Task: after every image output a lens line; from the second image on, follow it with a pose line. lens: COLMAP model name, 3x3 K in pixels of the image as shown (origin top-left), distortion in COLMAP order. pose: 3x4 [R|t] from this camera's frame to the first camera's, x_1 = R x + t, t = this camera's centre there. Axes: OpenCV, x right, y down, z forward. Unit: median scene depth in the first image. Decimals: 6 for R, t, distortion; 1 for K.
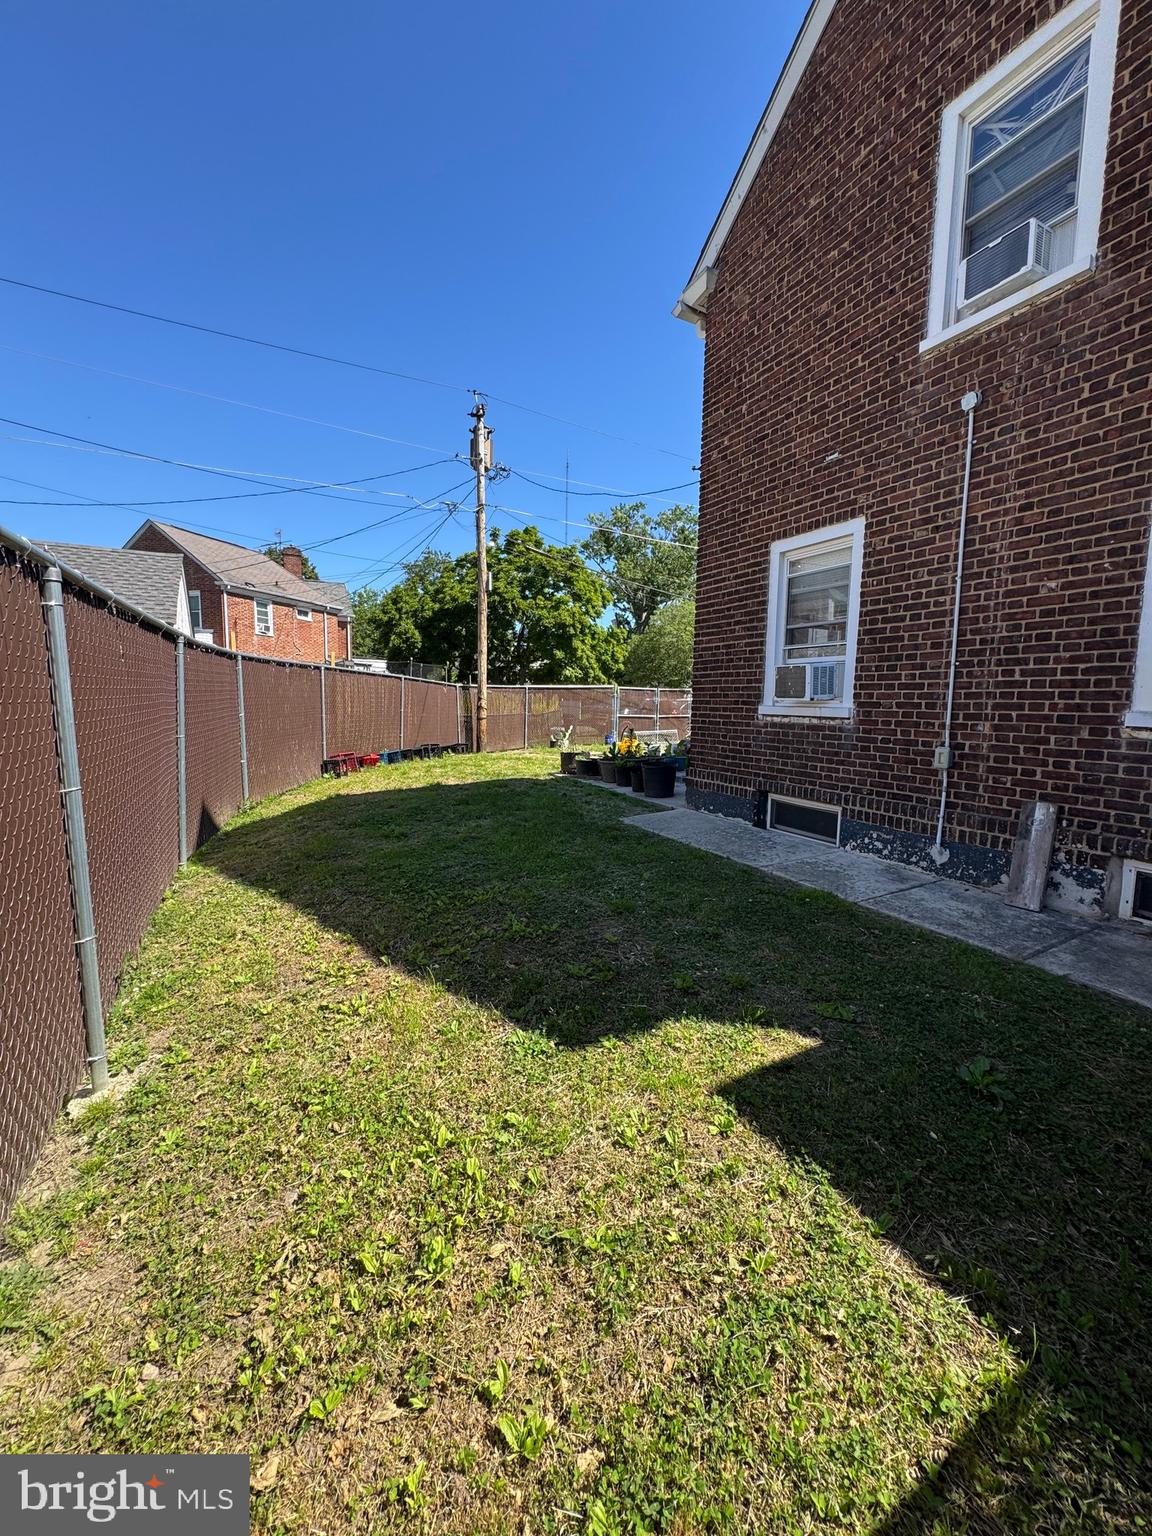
lens RADIAL K [[608.6, 0, 576.2], [0, 608.6, 770.6], [0, 0, 1]] dist [-0.000552, 0.000185]
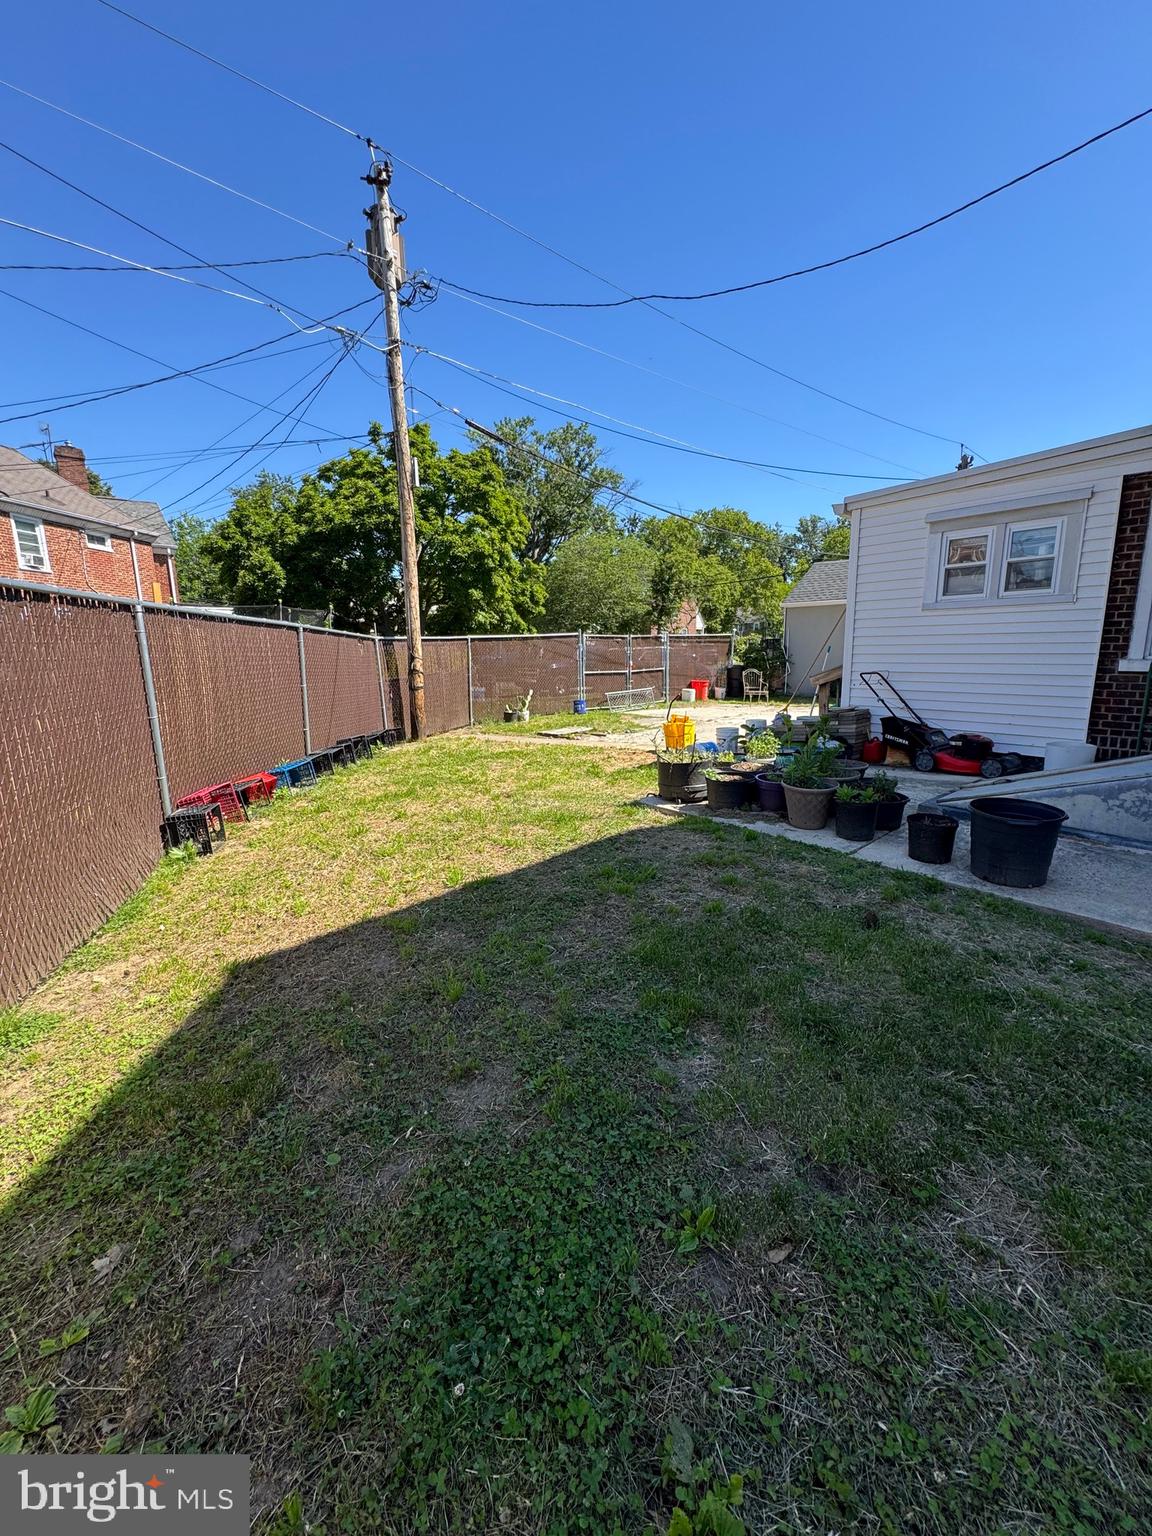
lens RADIAL K [[608.6, 0, 576.2], [0, 608.6, 770.6], [0, 0, 1]] dist [-0.000552, 0.000185]
pose [[0.975348, -0.072112, 0.208556, -0.080604], [0.054296, 0.994467, 0.089929, -0.028631], [-0.213888, -0.076389, 0.973867, 0.191309]]
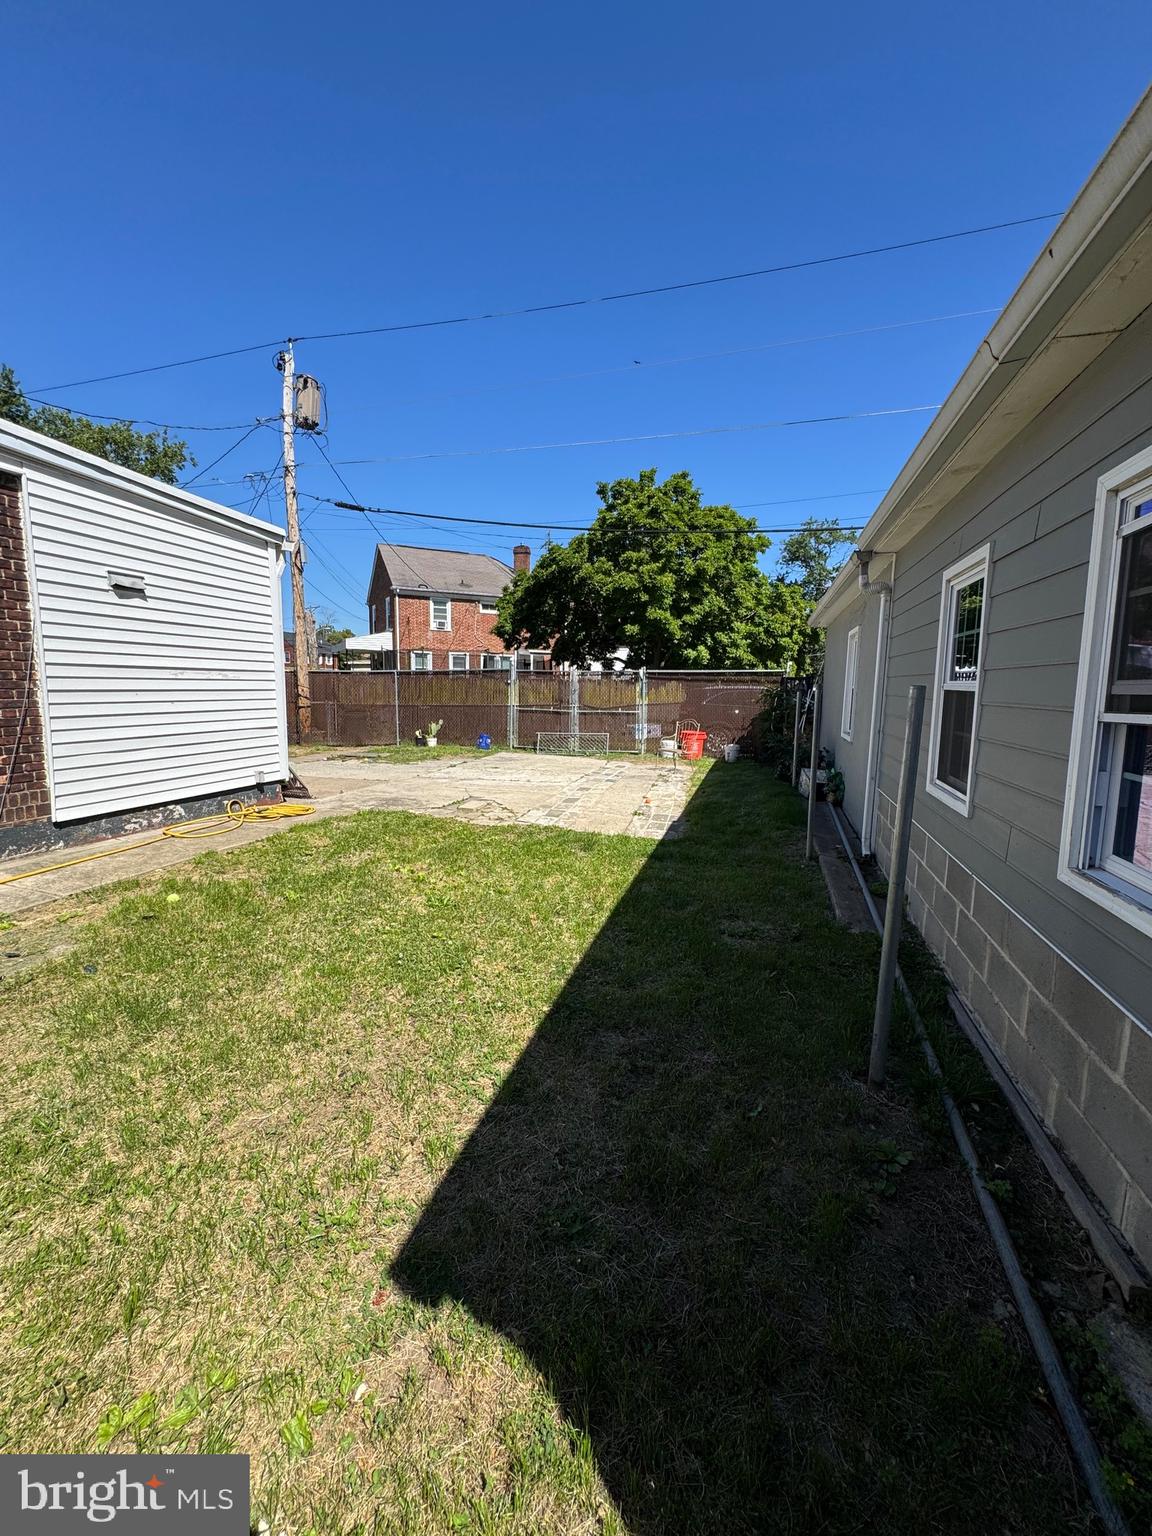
lens RADIAL K [[623.1, 0, 577.0], [0, 623.1, 767.0], [0, 0, 1]] dist [0.002510, 0.000353]
pose [[0.702108, 0.089474, -0.706426, 0.490905], [-0.087062, 0.995418, 0.039547, -0.042379], [0.706728, 0.033736, 0.706681, 0.388278]]
